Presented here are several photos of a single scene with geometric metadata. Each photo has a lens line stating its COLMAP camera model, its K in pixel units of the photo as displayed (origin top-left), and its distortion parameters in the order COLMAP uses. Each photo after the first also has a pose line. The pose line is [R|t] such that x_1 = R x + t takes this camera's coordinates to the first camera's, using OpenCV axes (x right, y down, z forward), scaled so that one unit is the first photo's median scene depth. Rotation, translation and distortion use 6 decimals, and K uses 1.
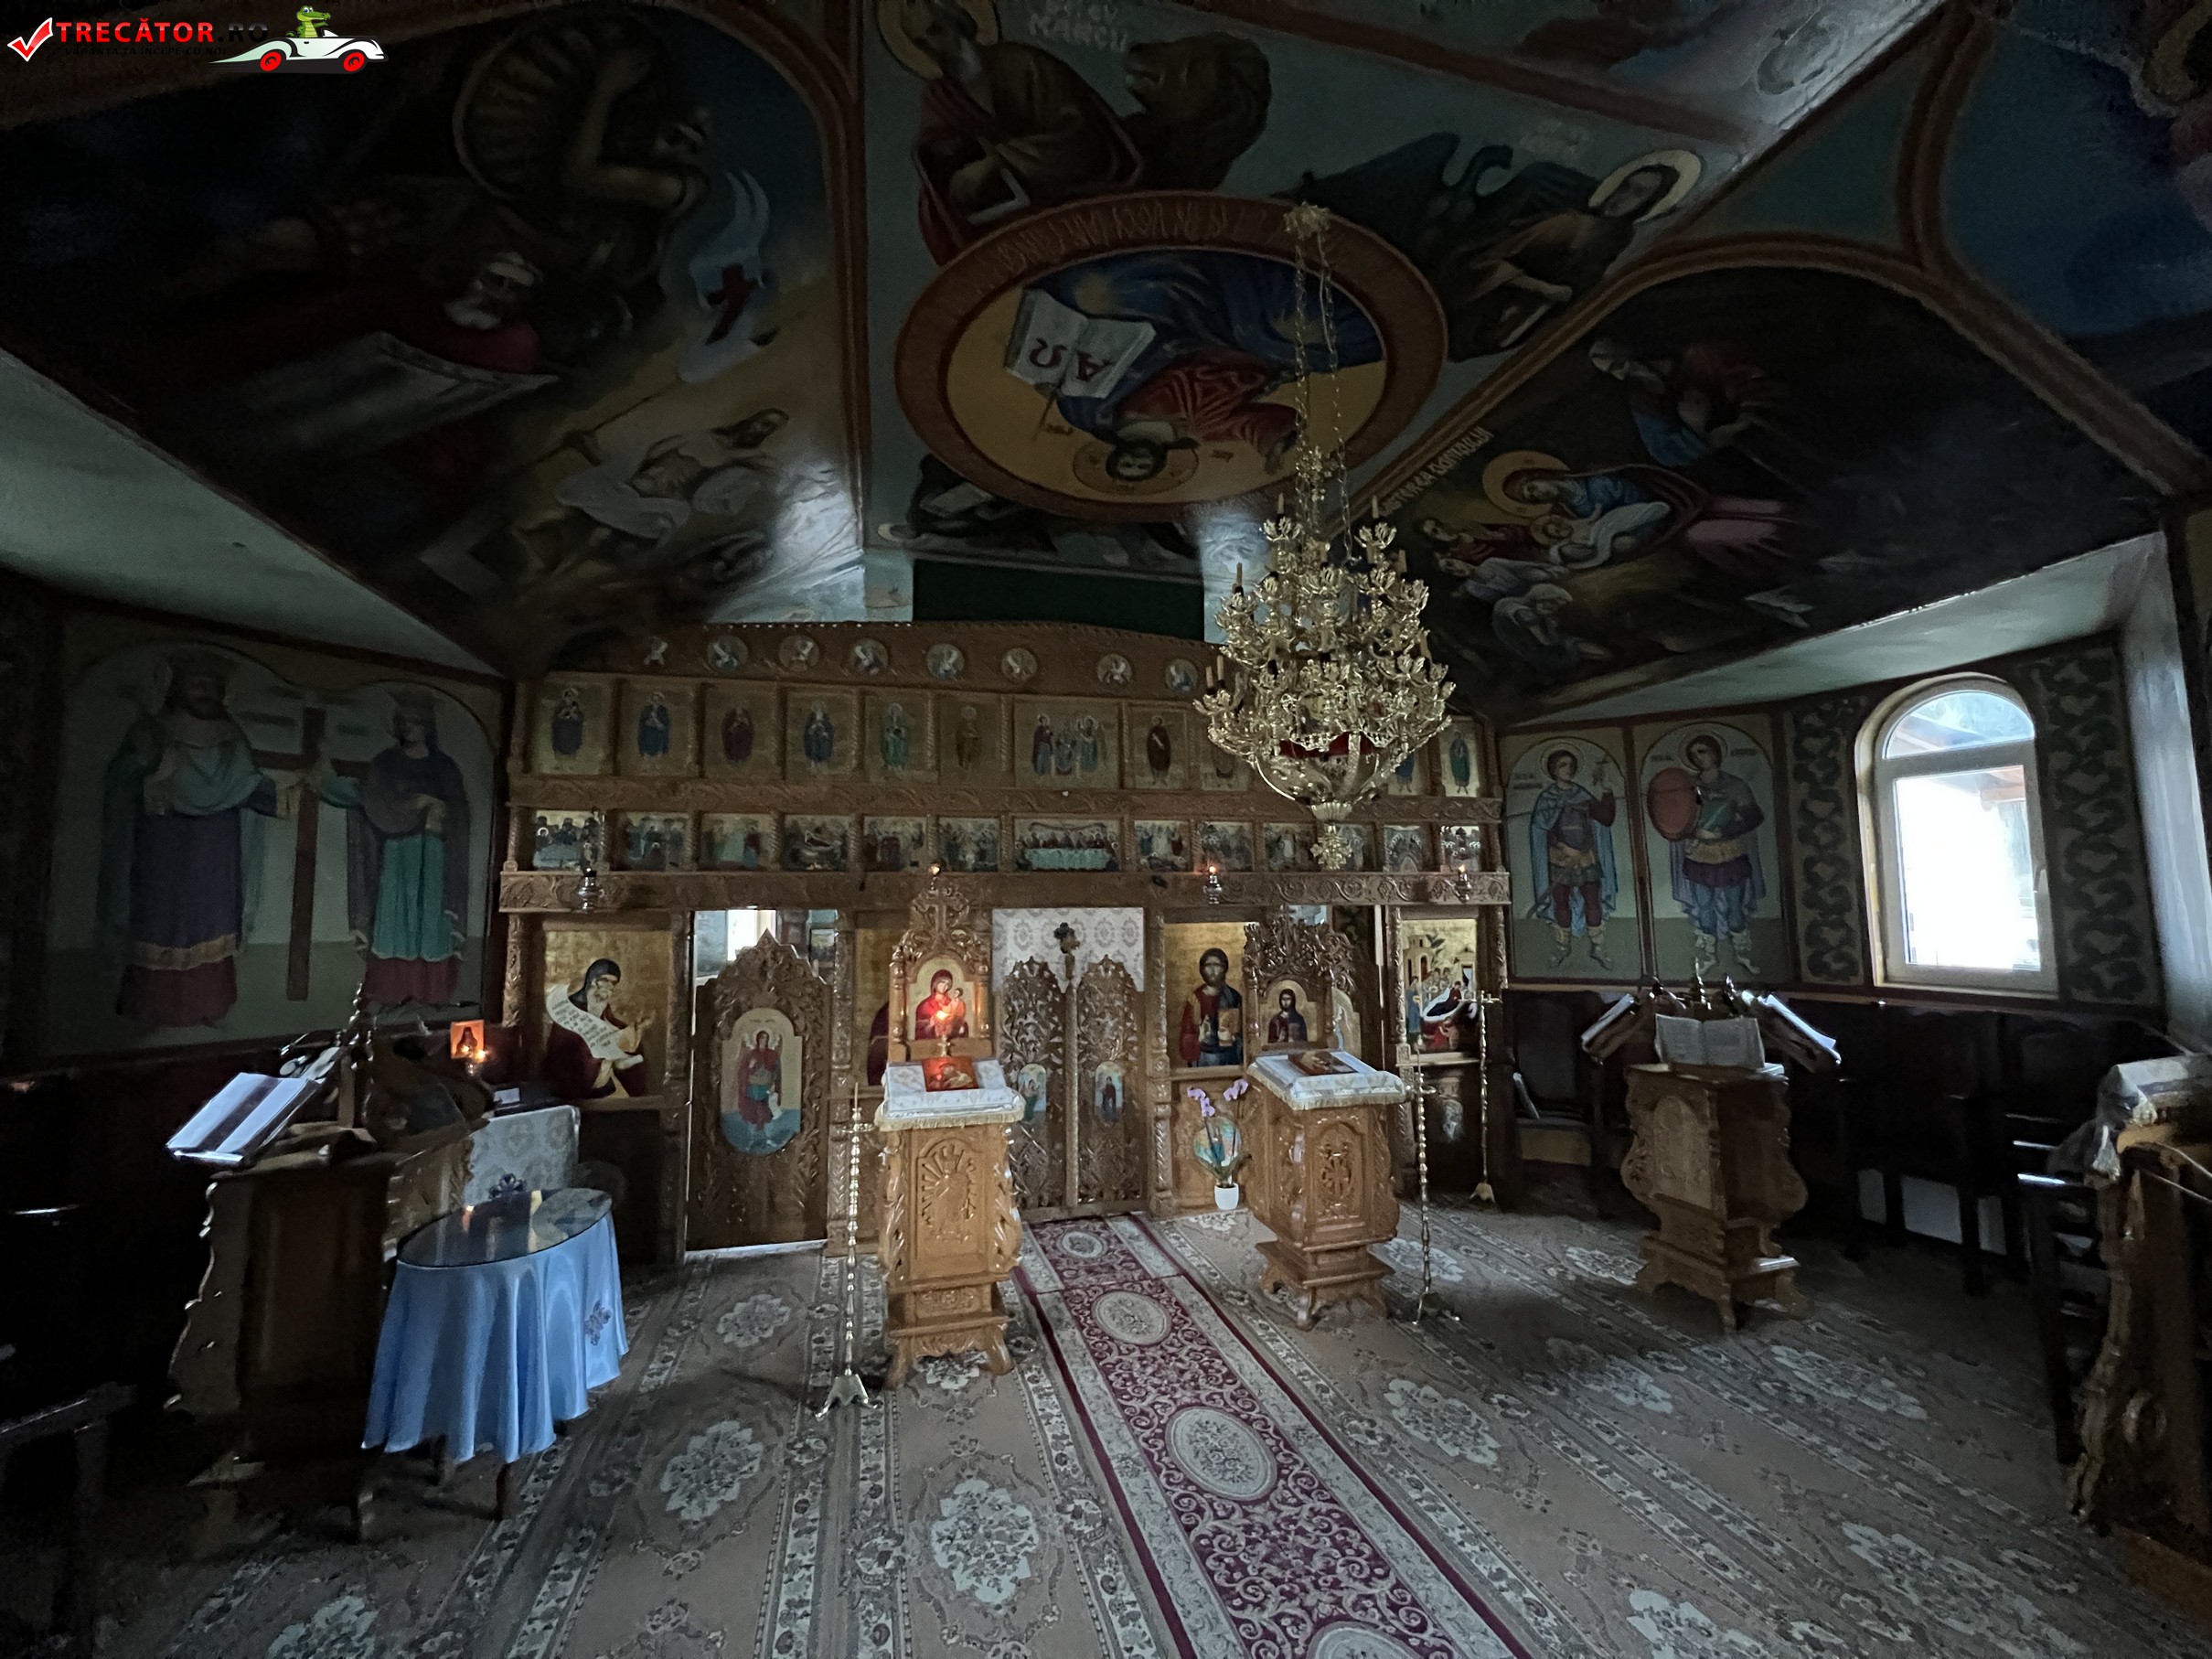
lens RADIAL K [[881.3, 0, 1107.9], [0, 881.3, 833.7], [0, 0, 1]] dist [-0.000206, -0.000214]
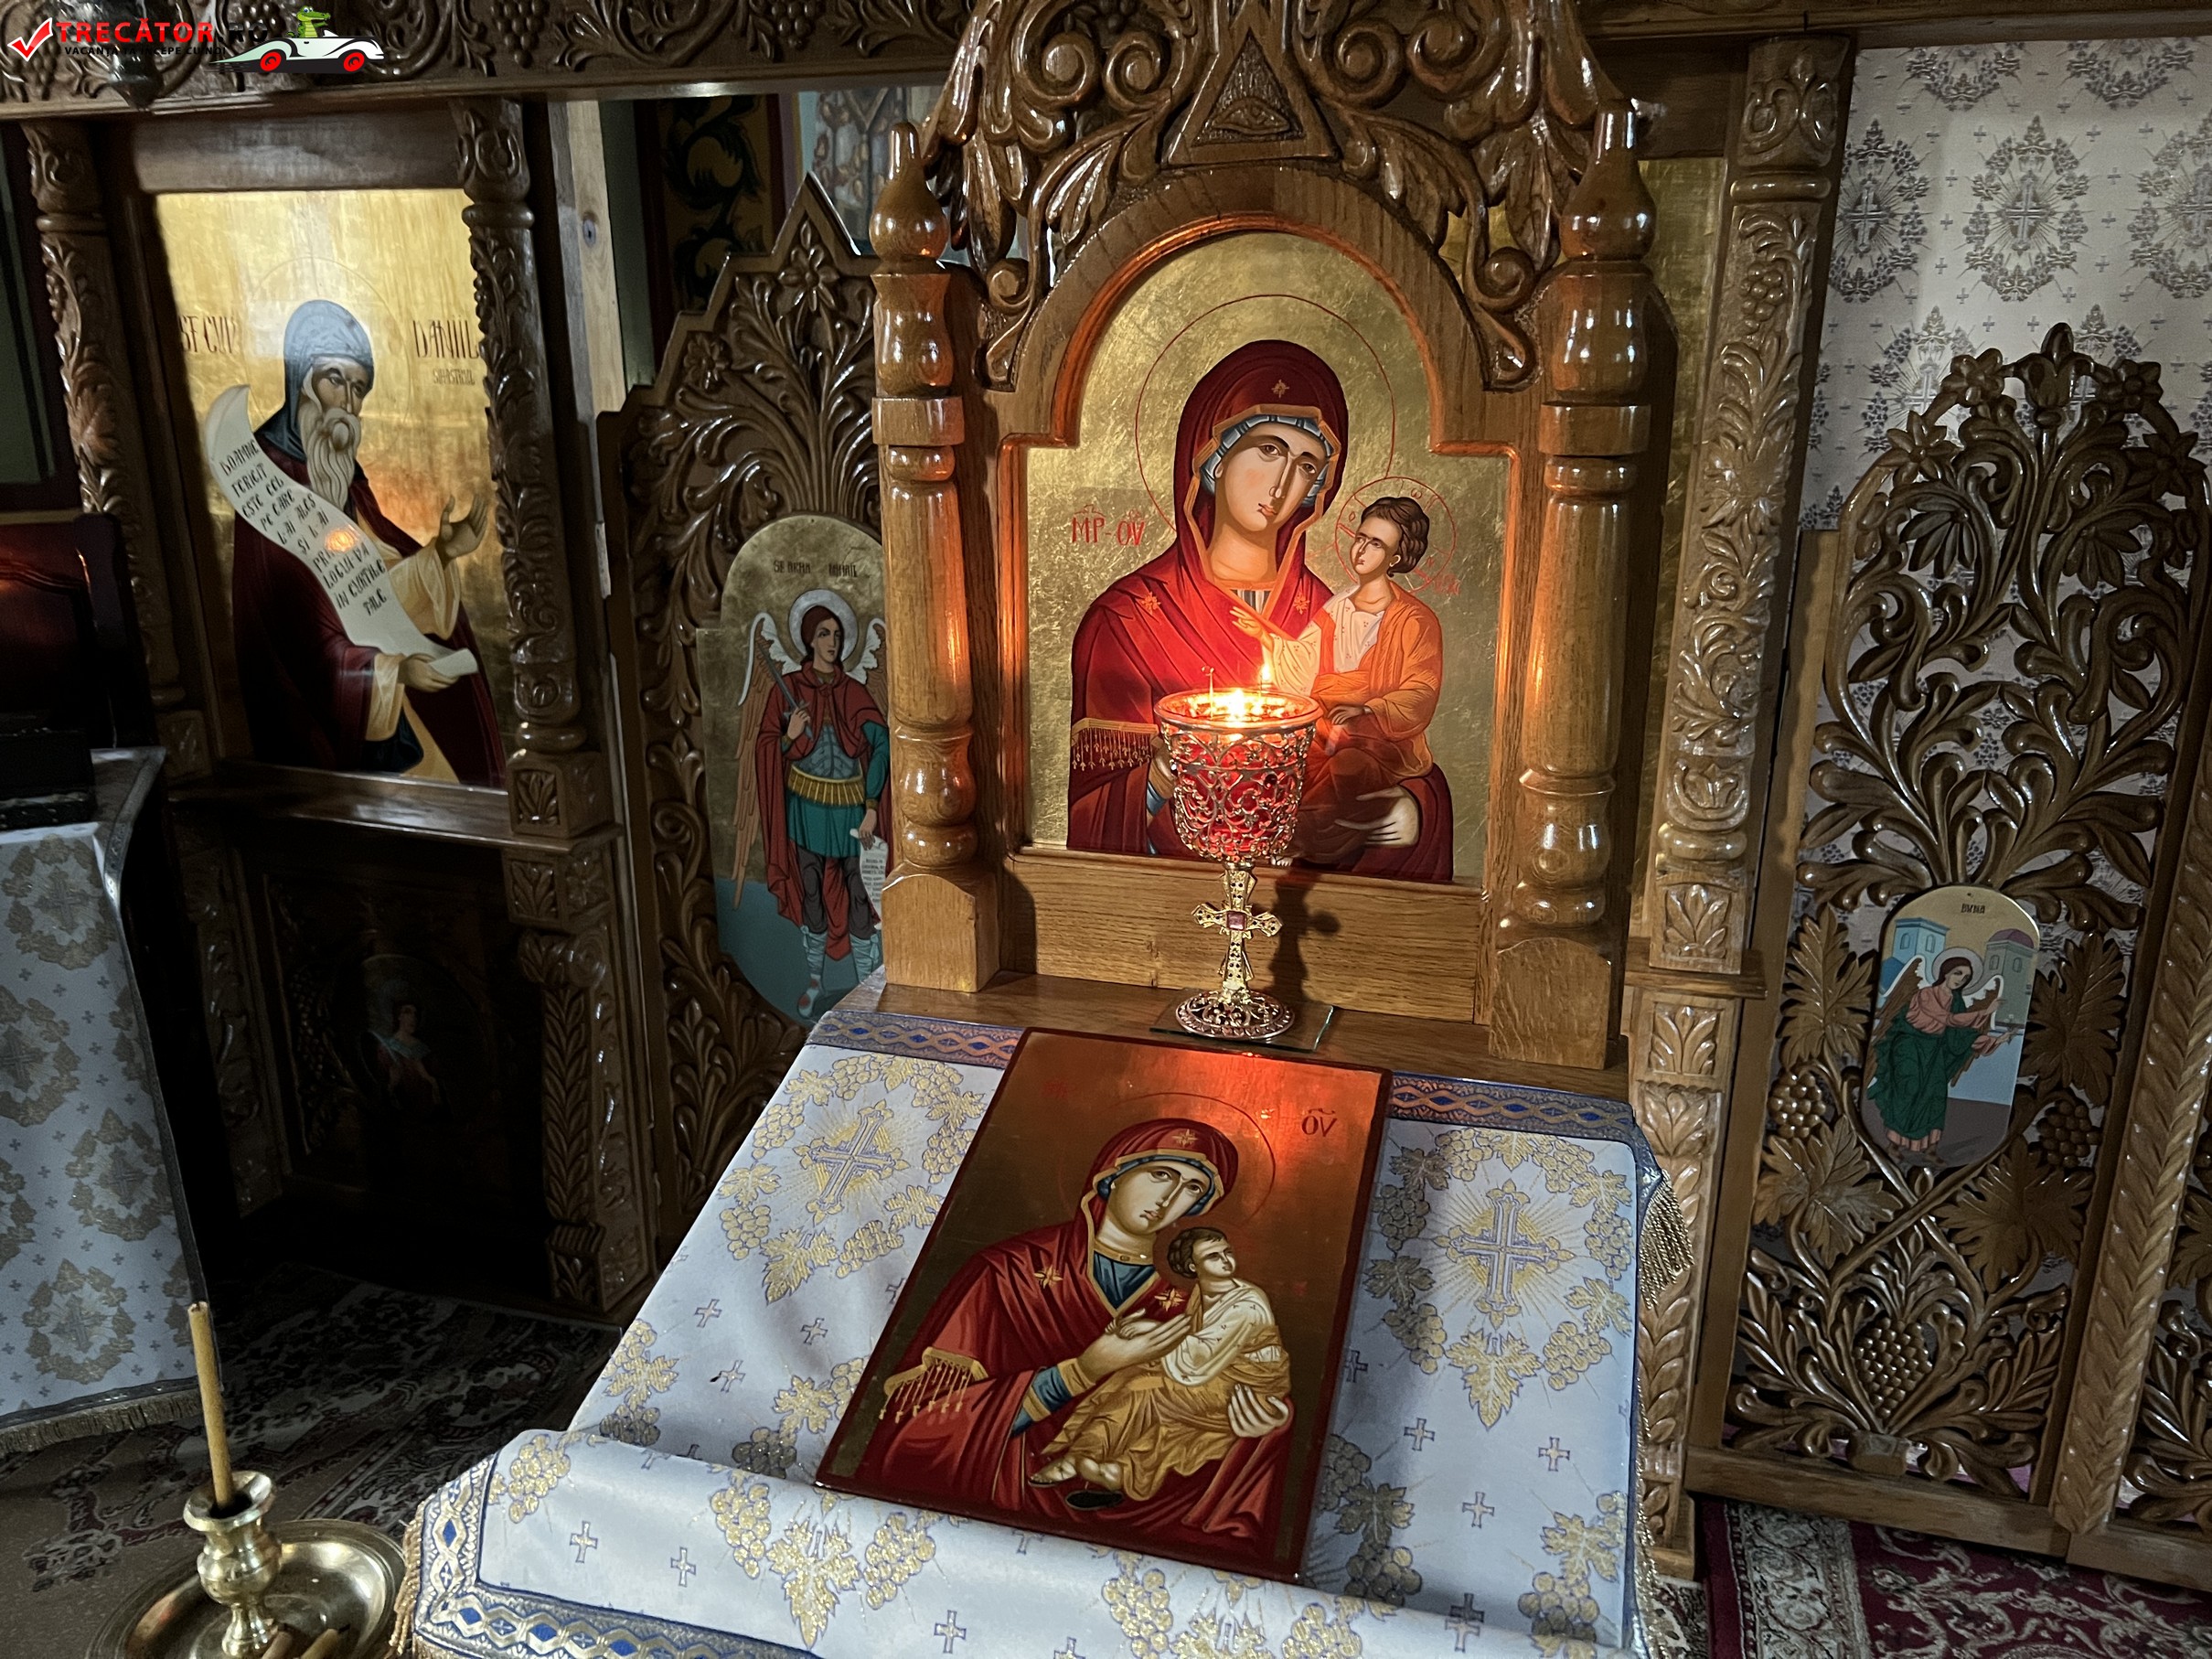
lens RADIAL K [[1669.0, 0, 1097.5], [0, 1669.0, 835.0], [0, 0, 1]] dist [0.048185, -0.050668]
pose [[0.841022, 0.169199, -0.513861, -0.064660], [0.042746, 0.926082, 0.374894, 0.110805], [0.539309, -0.337260, 0.771623, 0.671191]]
